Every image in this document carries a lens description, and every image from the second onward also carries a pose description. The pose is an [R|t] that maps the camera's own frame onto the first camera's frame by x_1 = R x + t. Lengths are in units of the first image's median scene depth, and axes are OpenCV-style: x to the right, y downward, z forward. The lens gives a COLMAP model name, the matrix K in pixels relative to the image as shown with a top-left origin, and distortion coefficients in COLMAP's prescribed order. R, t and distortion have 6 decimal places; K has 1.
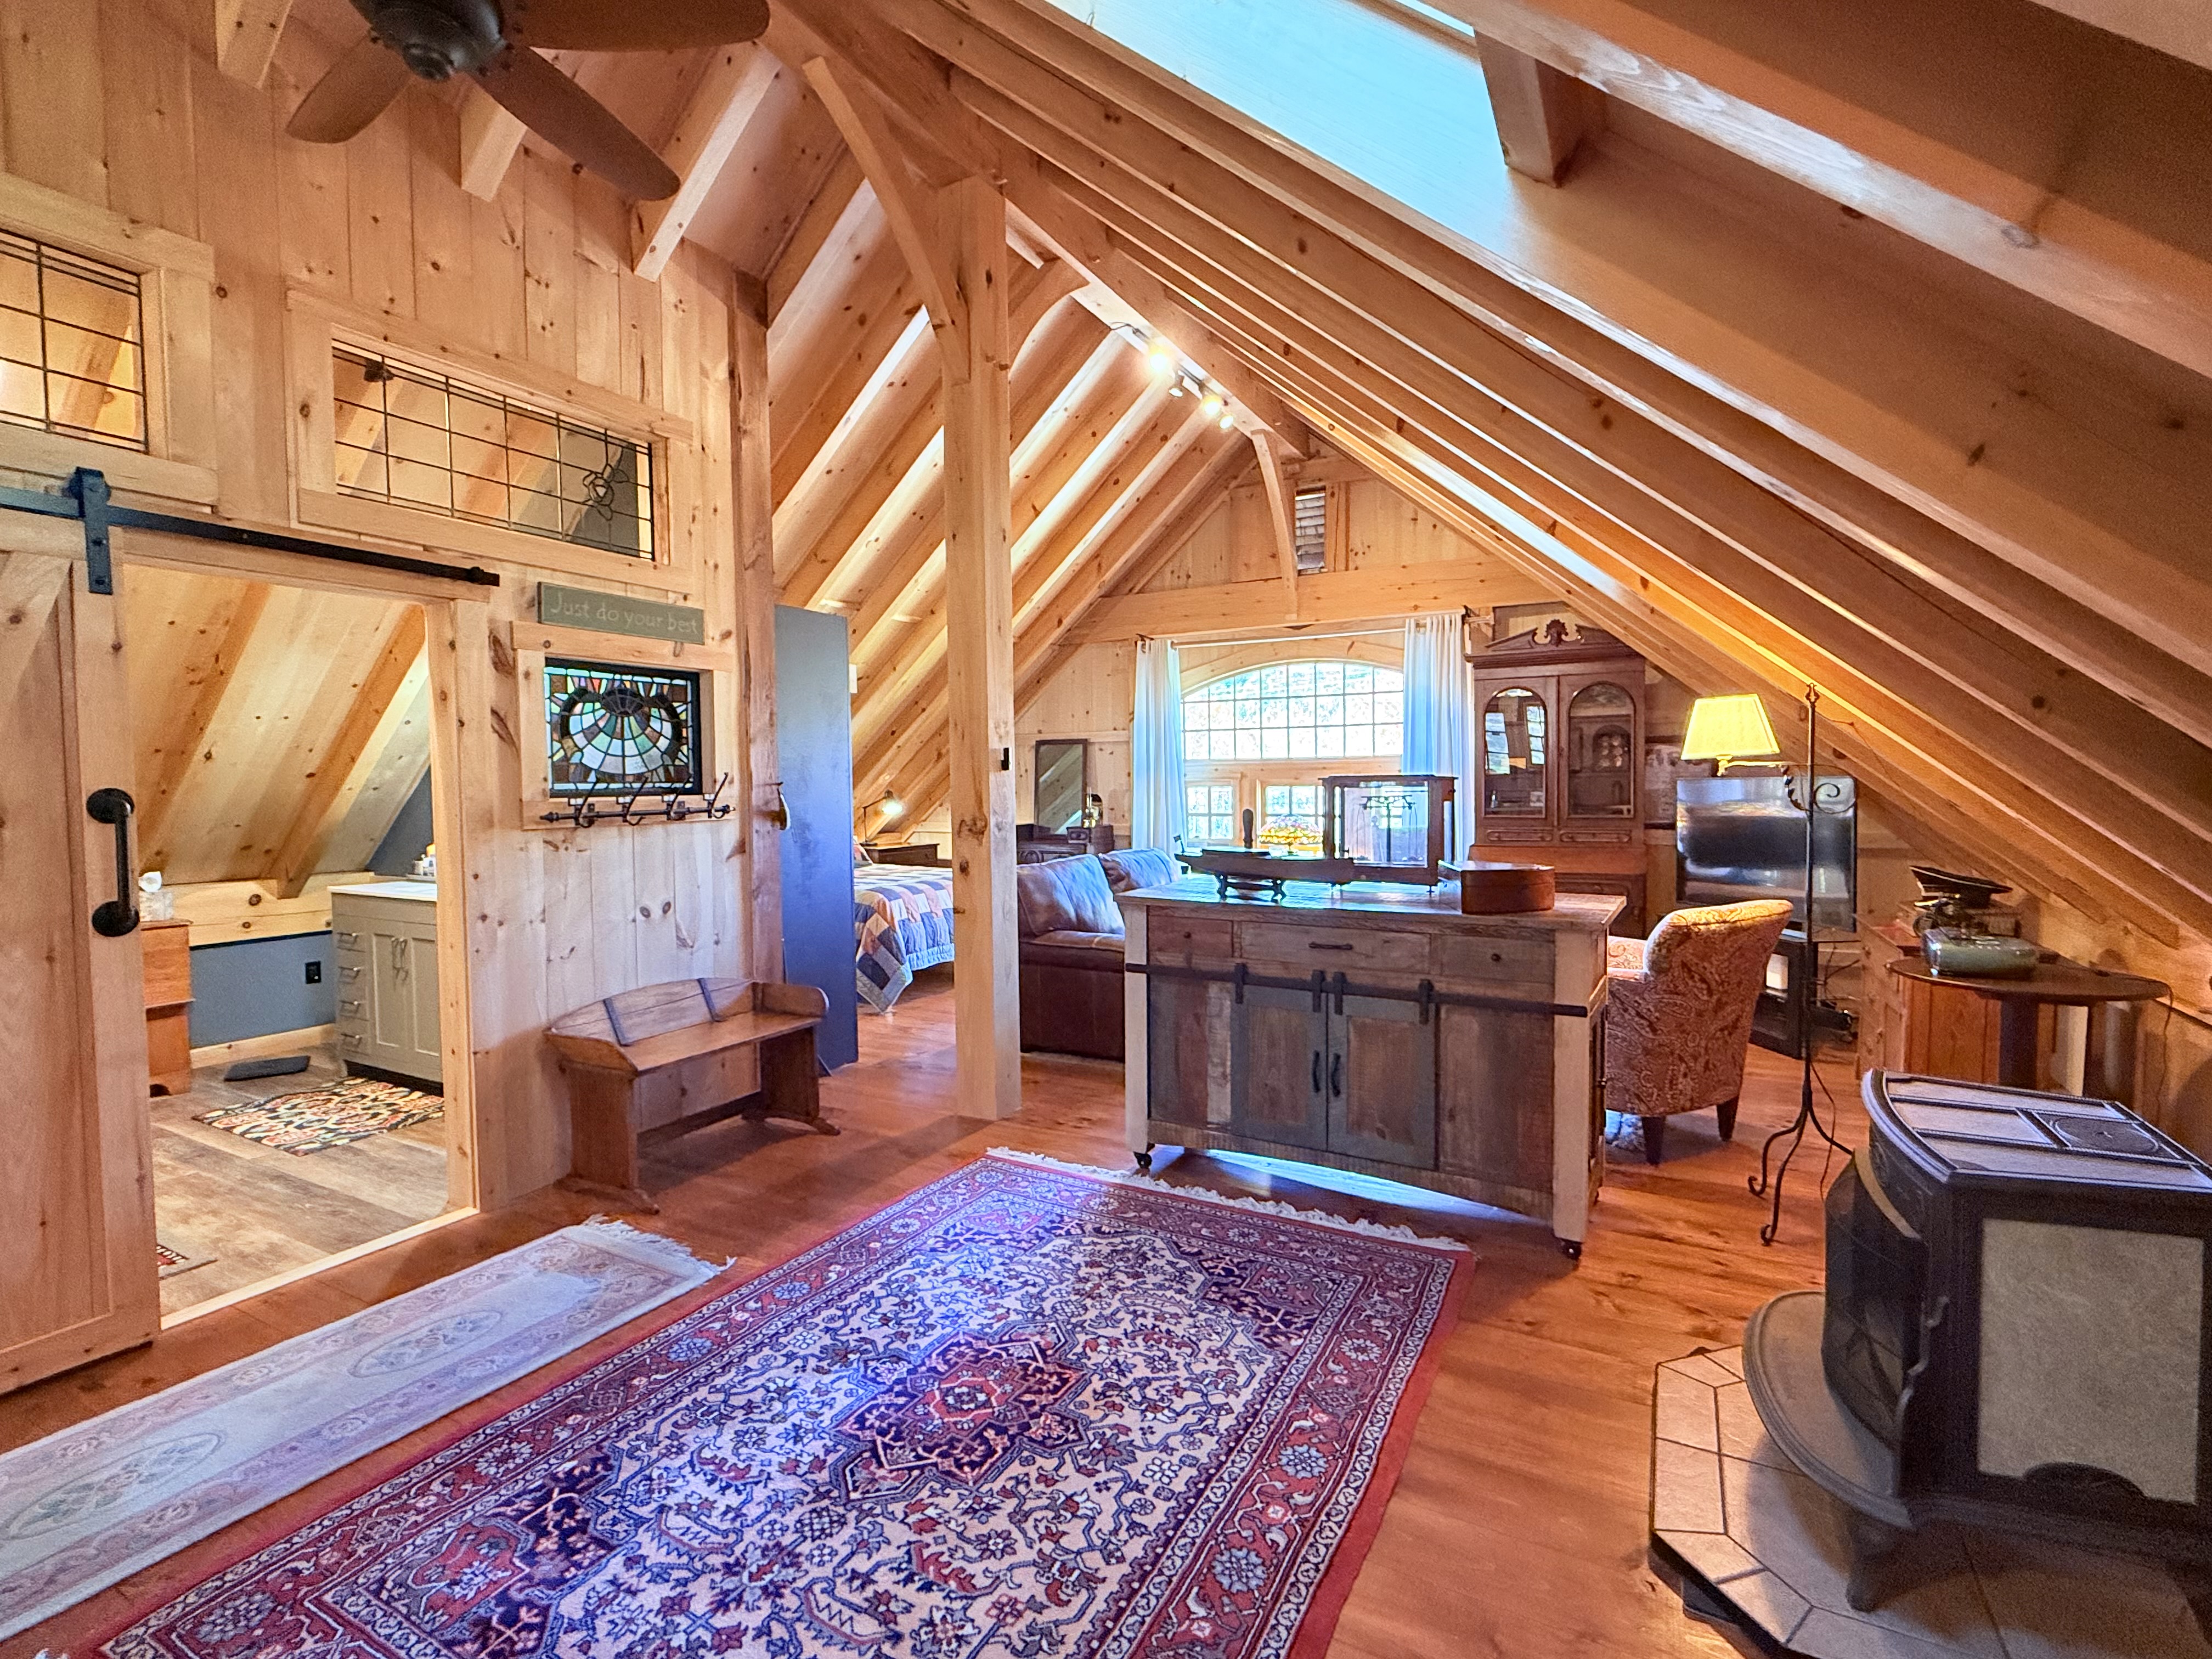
lens RADIAL K [[1020.9, 0, 1106.0], [0, 1020.9, 829.5], [0, 0, 1]] dist [-0.000525, 0.000053]
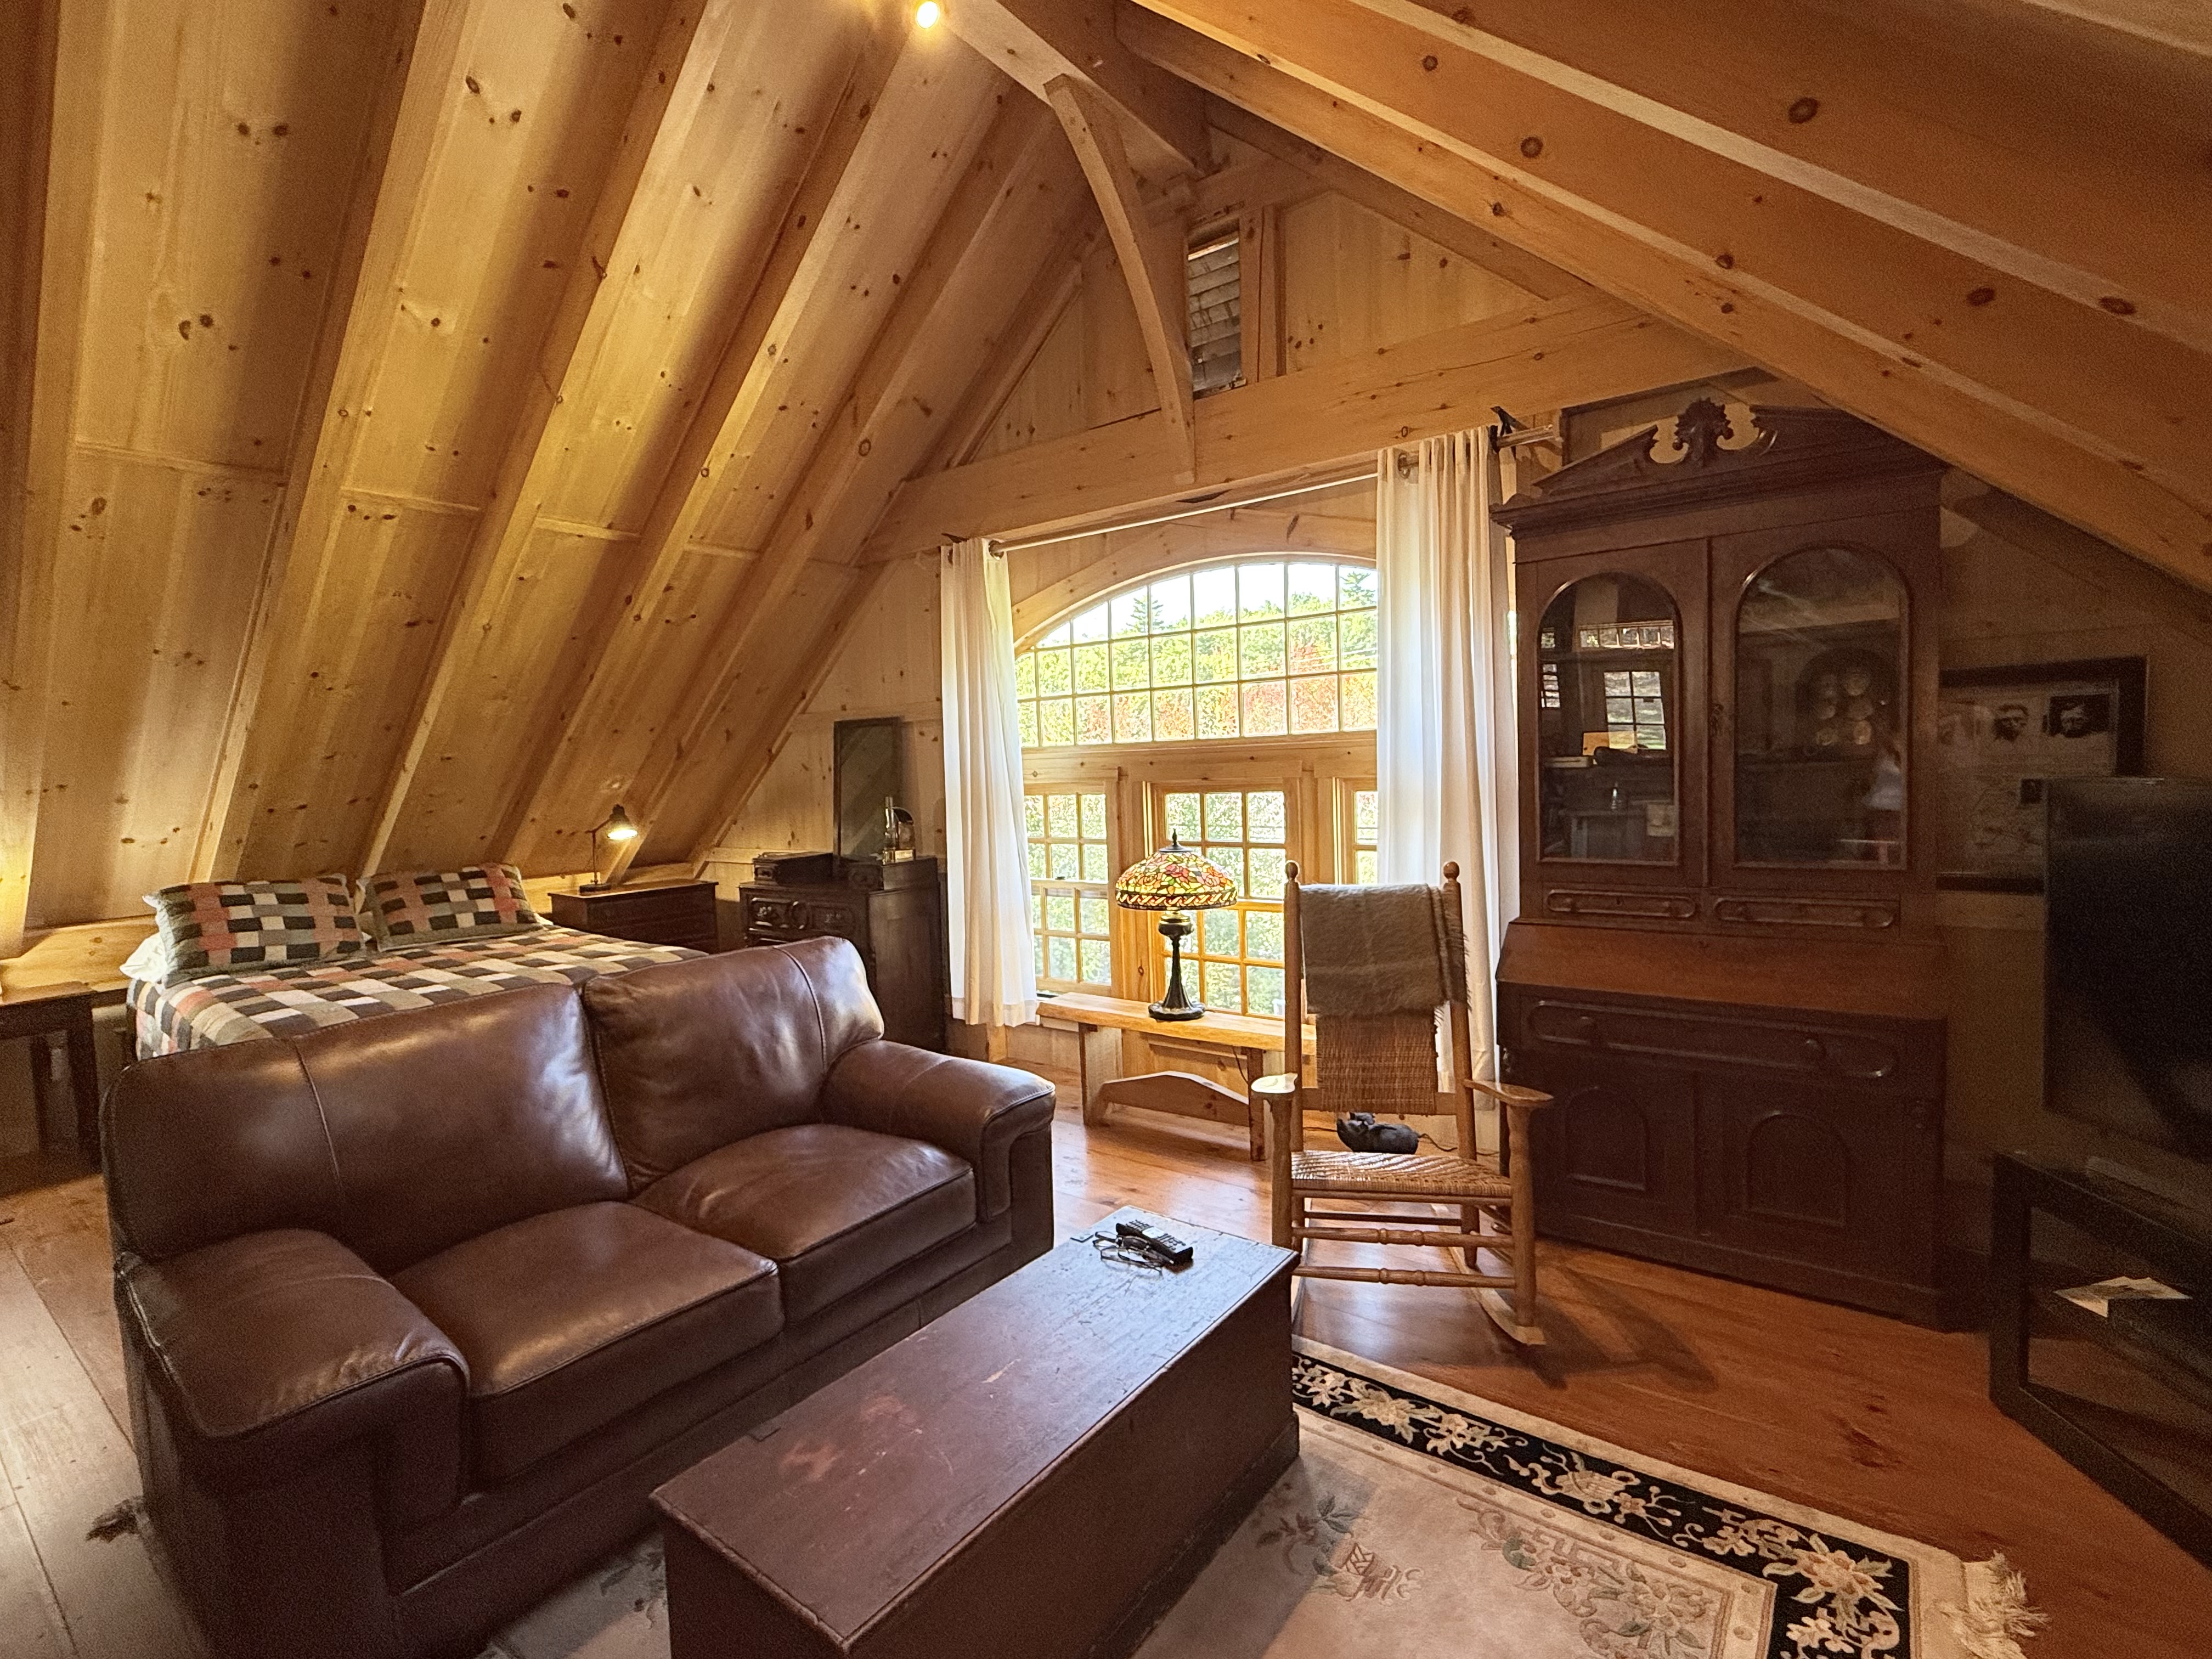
lens RADIAL K [[1020.9, 0, 1106.0], [0, 1020.9, 829.5], [0, 0, 1]] dist [-0.000525, 0.000053]
pose [[0.990002, -0.012681, -0.140482, 0.215398], [0.015402, 0.999714, 0.018299, -0.034445], [0.140210, -0.020280, 0.989914, 0.461277]]
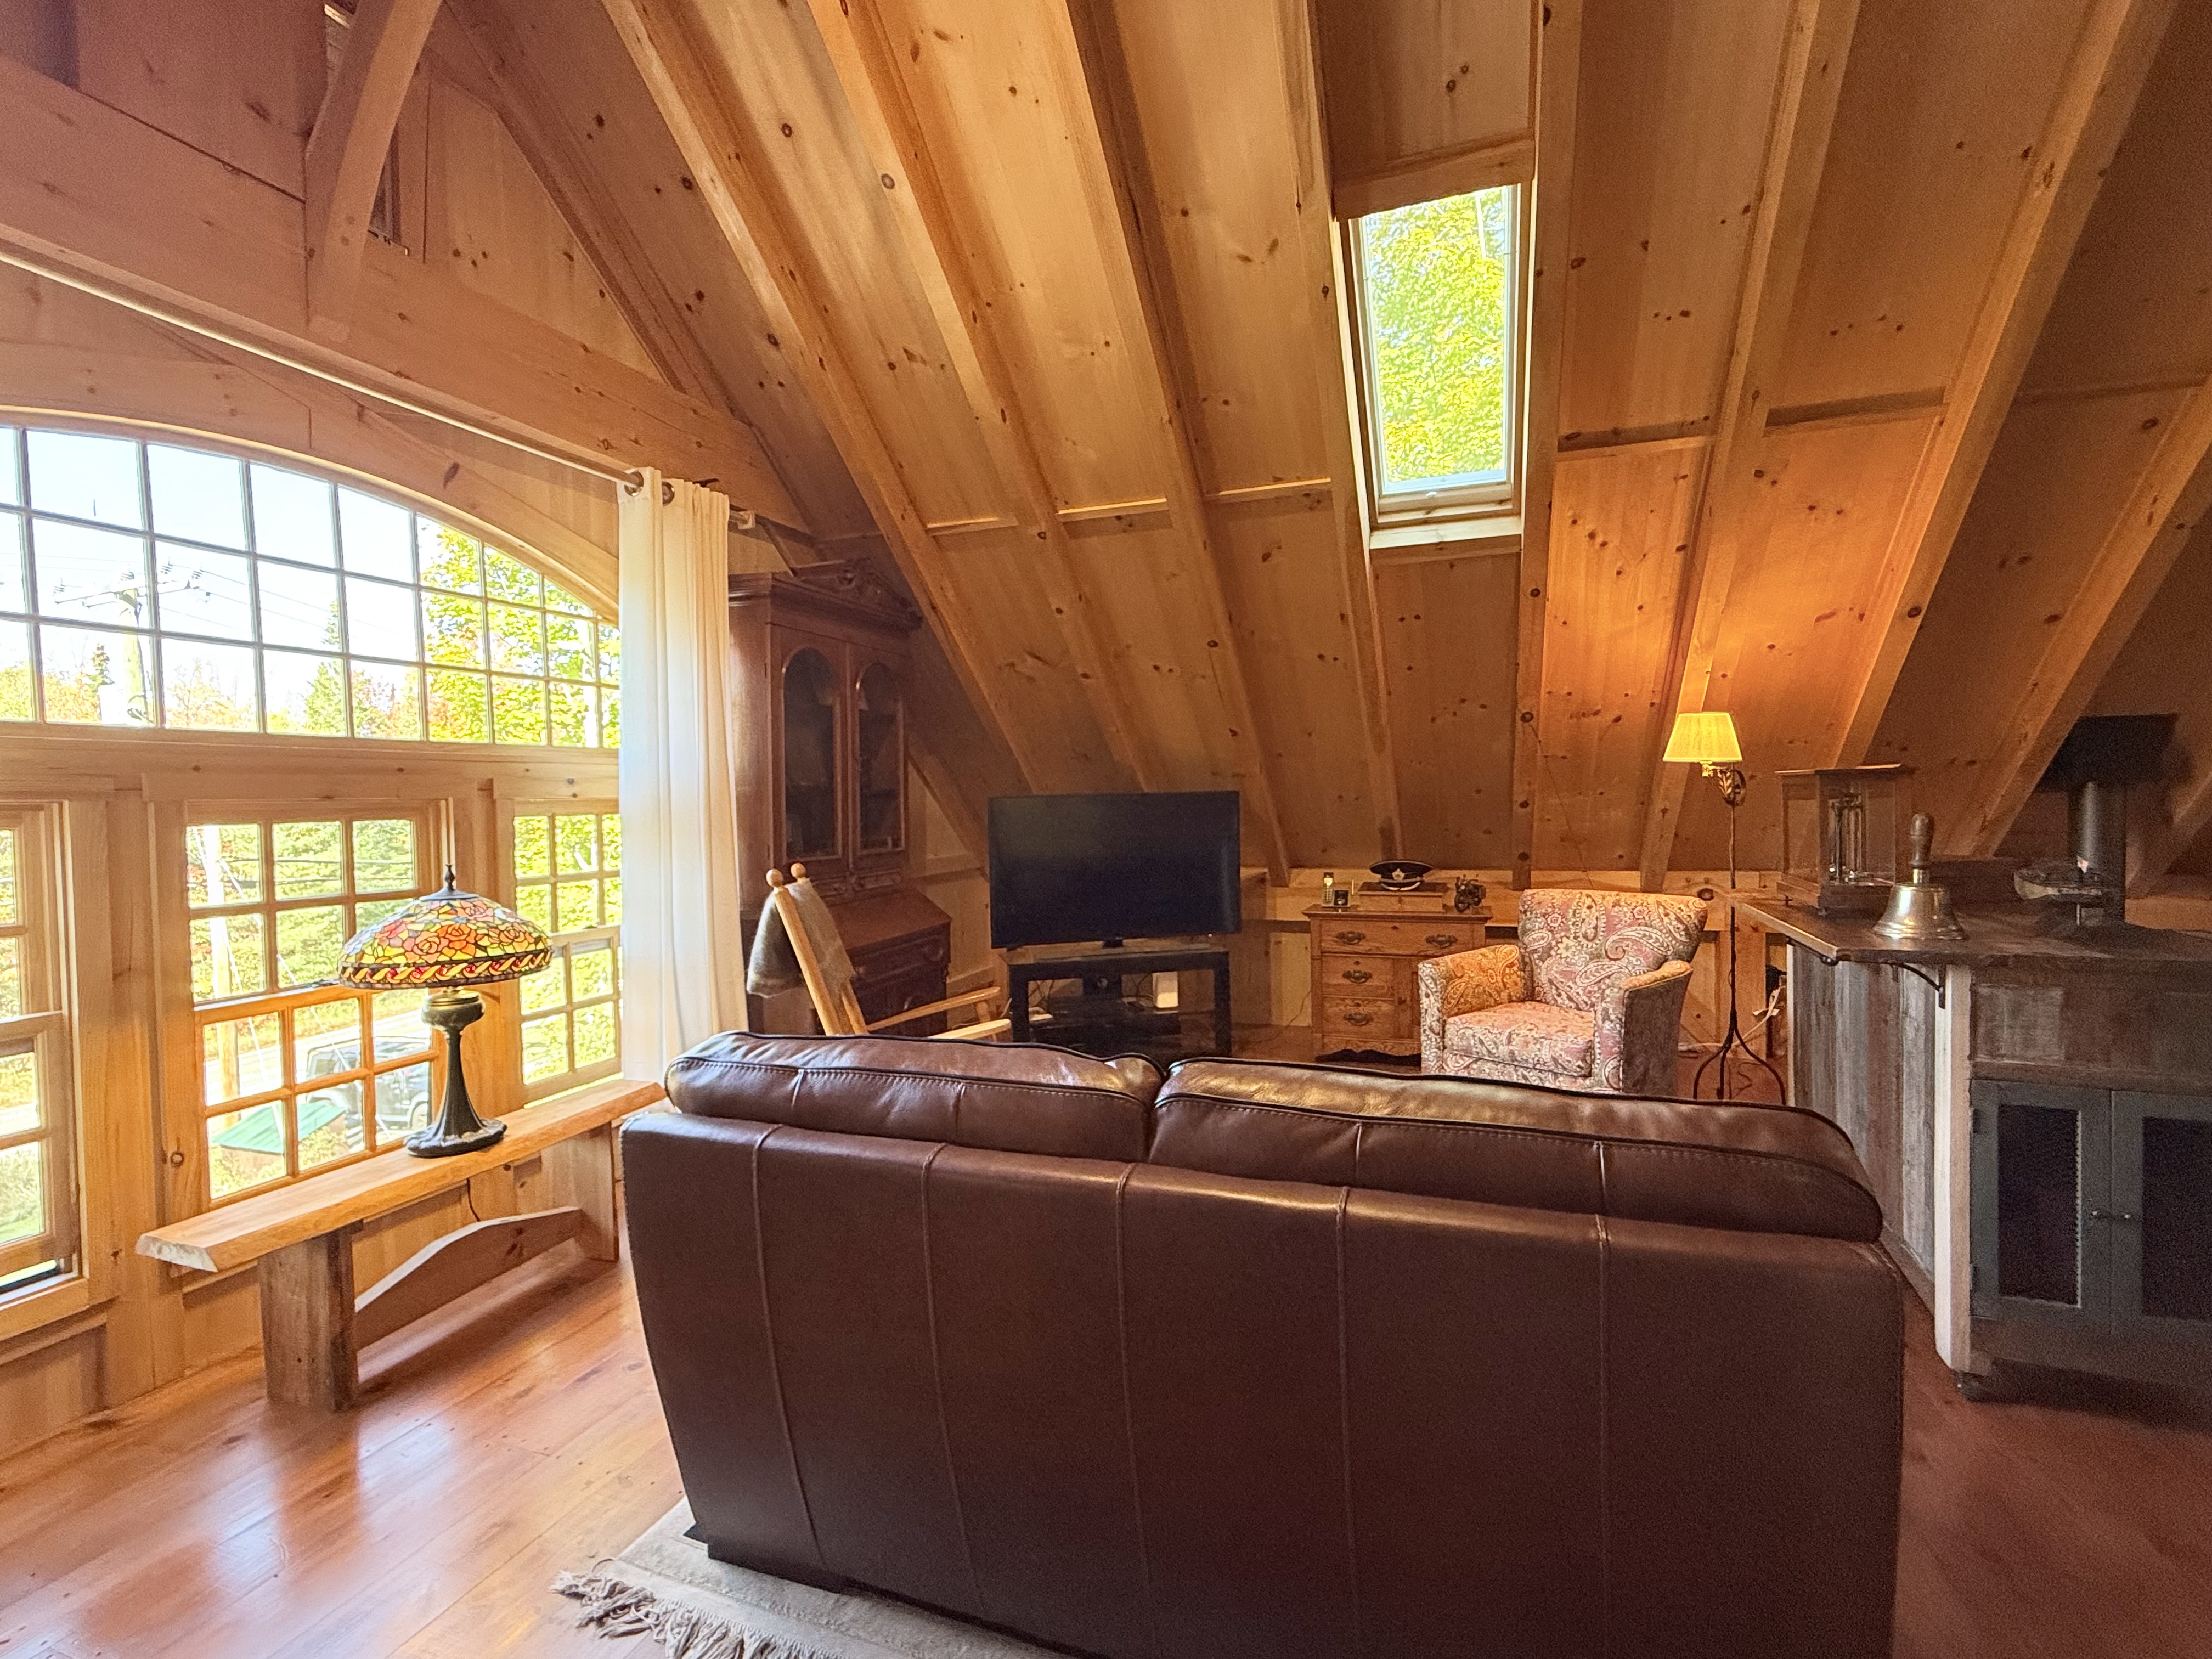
lens RADIAL K [[1020.9, 0, 1106.0], [0, 1020.9, 829.5], [0, 0, 1]] dist [-0.000525, 0.000053]
pose [[-0.152441, -0.014900, 0.988200, -0.202643], [0.065476, 0.997537, 0.025141, -0.031260], [-0.986141, 0.068536, -0.151090, 0.809586]]
